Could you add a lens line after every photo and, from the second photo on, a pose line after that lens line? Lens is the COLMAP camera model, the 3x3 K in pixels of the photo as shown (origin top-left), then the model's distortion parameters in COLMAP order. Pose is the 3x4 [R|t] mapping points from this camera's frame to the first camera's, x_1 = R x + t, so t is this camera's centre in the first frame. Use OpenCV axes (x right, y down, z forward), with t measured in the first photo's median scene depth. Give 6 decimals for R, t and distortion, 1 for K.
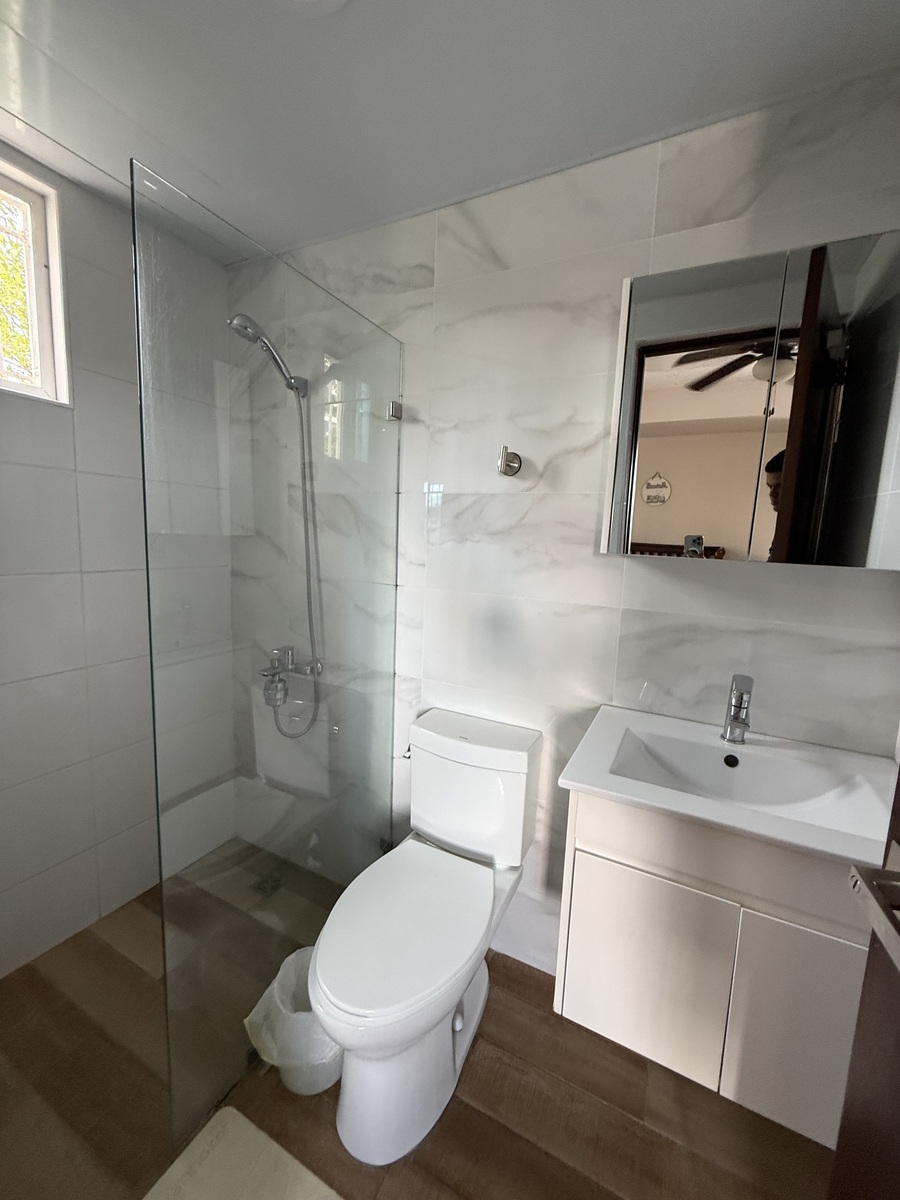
lens RADIAL K [[477.5, 0, 448.0], [0, 477.5, 601.6], [0, 0, 1]] dist [0.001716, -0.001061]
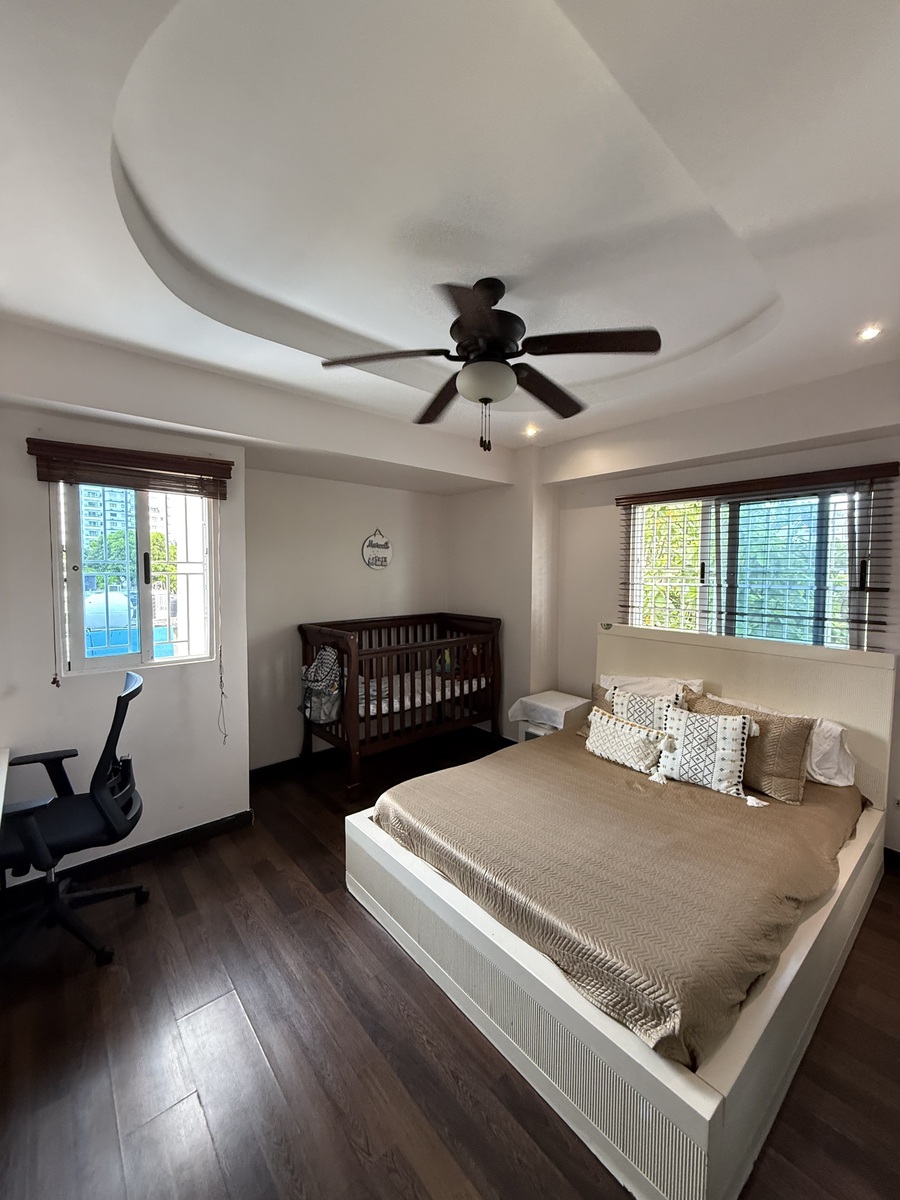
lens RADIAL K [[477.5, 0, 450.3], [0, 477.5, 603.9], [0, 0, 1]] dist [0.001716, -0.001061]
pose [[0.376770, -0.075519, 0.923223, -1.235665], [0.119806, 0.992273, 0.032274, -0.676272], [-0.918526, 0.098447, 0.382906, 2.564954]]
